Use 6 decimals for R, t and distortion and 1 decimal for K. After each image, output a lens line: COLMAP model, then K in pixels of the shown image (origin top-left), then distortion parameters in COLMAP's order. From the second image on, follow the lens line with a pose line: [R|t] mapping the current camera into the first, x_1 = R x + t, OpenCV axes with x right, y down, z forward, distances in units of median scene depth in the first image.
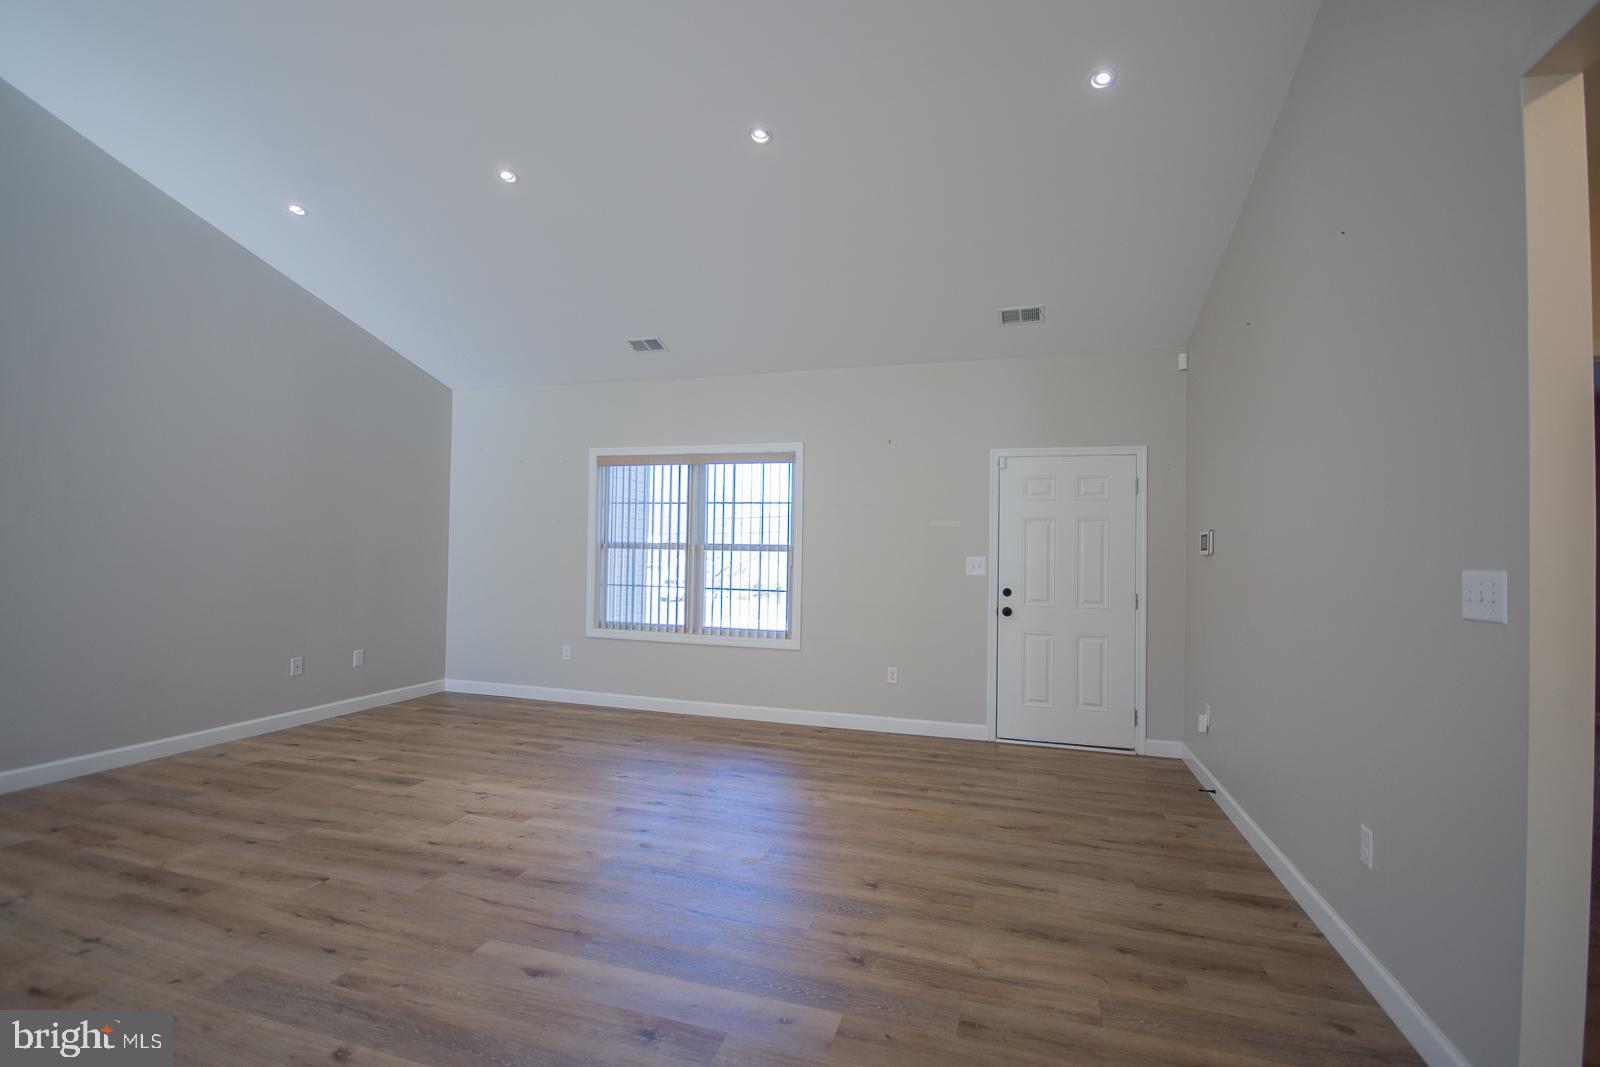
lens RADIAL K [[712.8, 0, 811.0], [0, 712.8, 540.0], [0, 0, 1]] dist [0.000639, 0.000097]
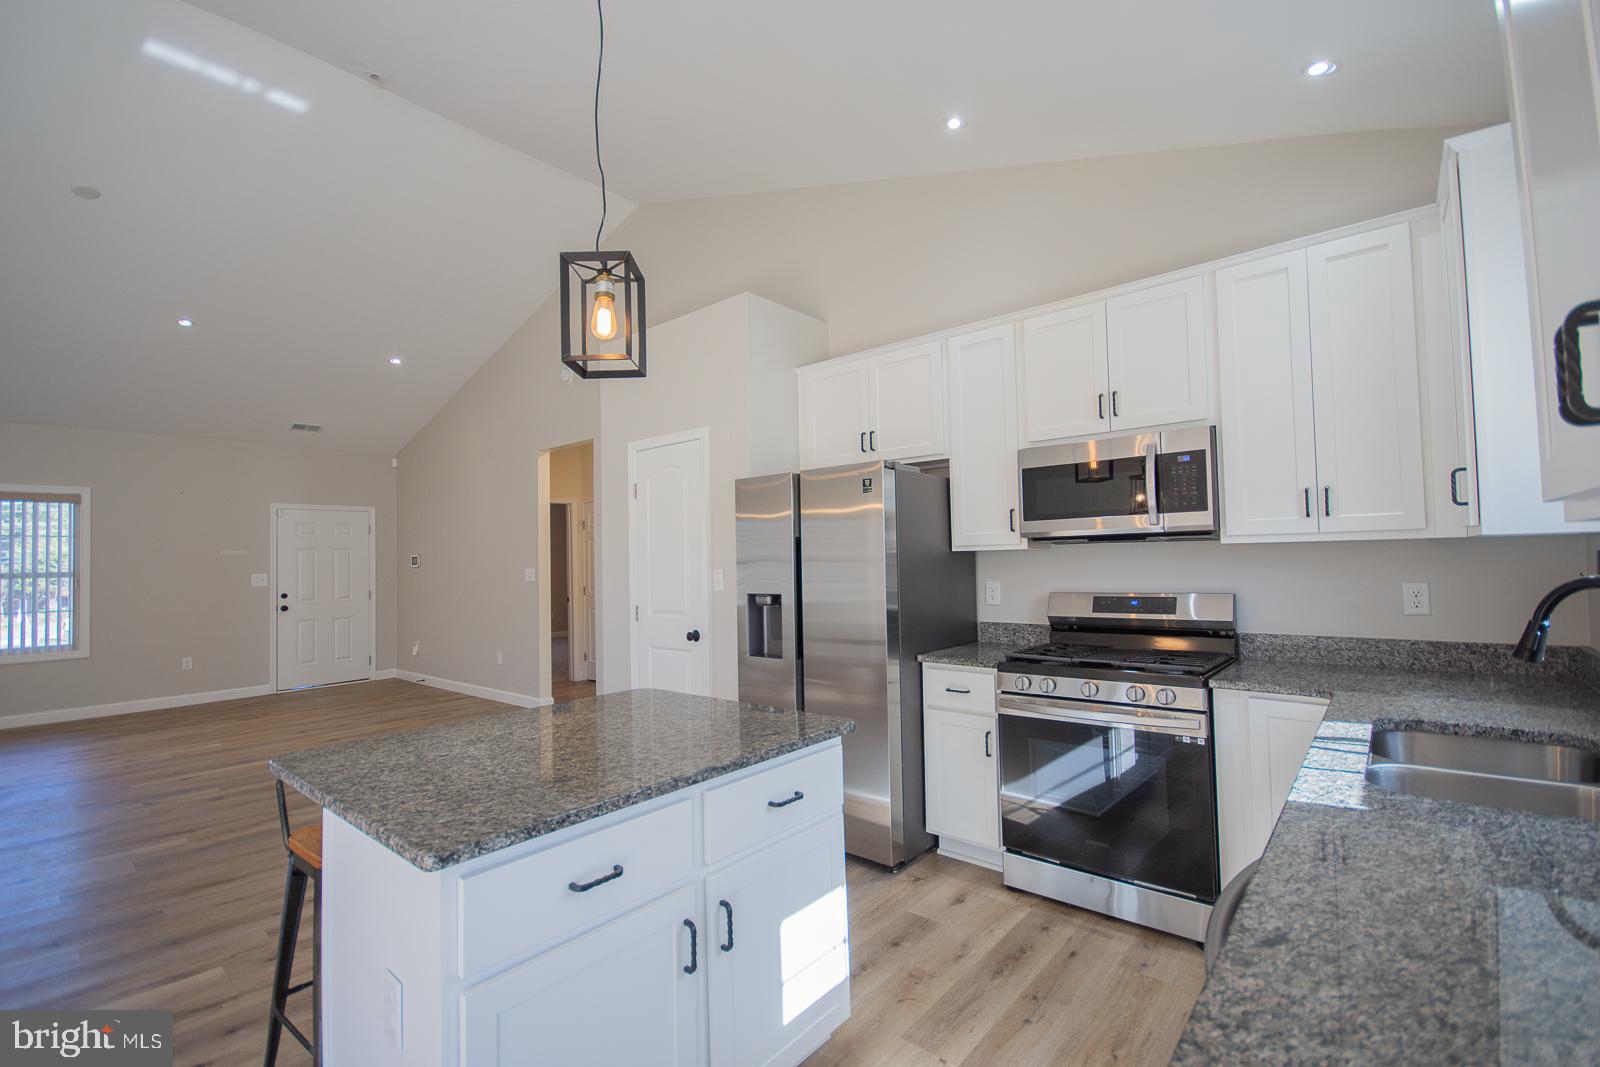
lens RADIAL K [[712.8, 0, 811.0], [0, 712.8, 540.0], [0, 0, 1]] dist [0.000639, 0.000097]
pose [[0.393917, -0.002560, 0.919142, -0.697786], [0.016664, 0.999852, -0.004357, -0.022308], [-0.918995, 0.017033, 0.393901, -0.664554]]
